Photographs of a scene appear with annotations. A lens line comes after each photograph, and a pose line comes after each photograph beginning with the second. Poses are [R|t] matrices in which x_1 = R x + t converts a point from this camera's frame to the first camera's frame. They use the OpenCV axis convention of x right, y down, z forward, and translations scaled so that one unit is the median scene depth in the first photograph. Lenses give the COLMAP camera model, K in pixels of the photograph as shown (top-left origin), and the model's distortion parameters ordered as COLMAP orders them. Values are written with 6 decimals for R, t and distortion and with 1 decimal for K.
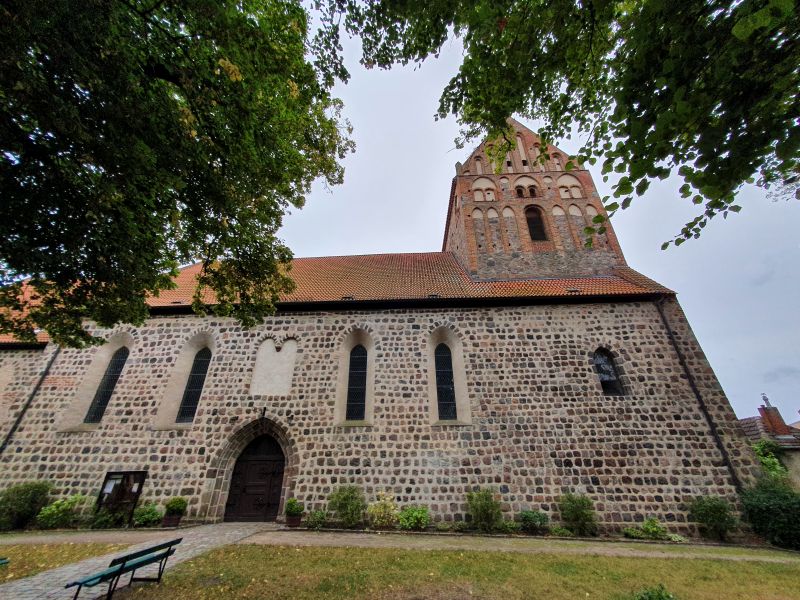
lens RADIAL K [[316.7, 0, 400.9], [0, 316.7, 307.3], [0, 0, 1]] dist [0.006237, -0.001286]
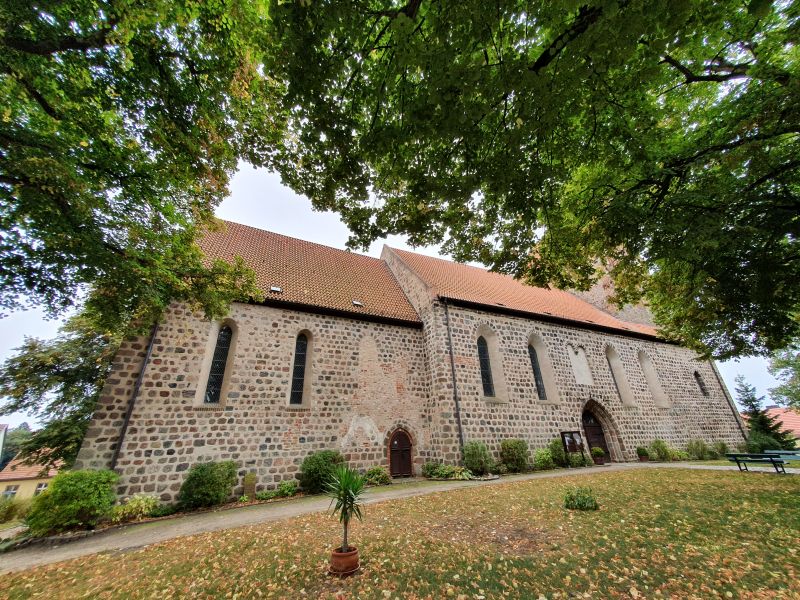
lens RADIAL K [[316.7, 0, 399.3], [0, 316.7, 299.6], [0, 0, 1]] dist [0.006237, -0.001286]
pose [[0.883431, 0.179181, 0.432948, -2.009969], [-0.200113, 0.979769, 0.002839, 0.054993], [-0.423680, -0.089147, 0.901414, 0.043700]]
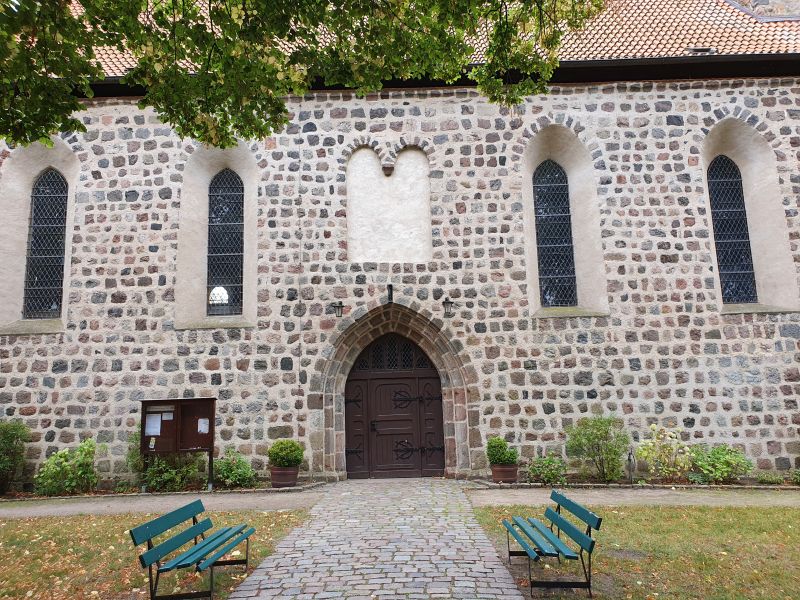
lens RADIAL K [[631.3, 0, 397.4], [0, 631.3, 299.8], [0, 0, 1]] dist [0.039032, -0.034362]
pose [[0.999503, -0.013710, 0.028386, -0.450023], [0.004340, 0.951746, 0.306855, 0.026458], [-0.031223, -0.306580, 0.951333, 0.023222]]
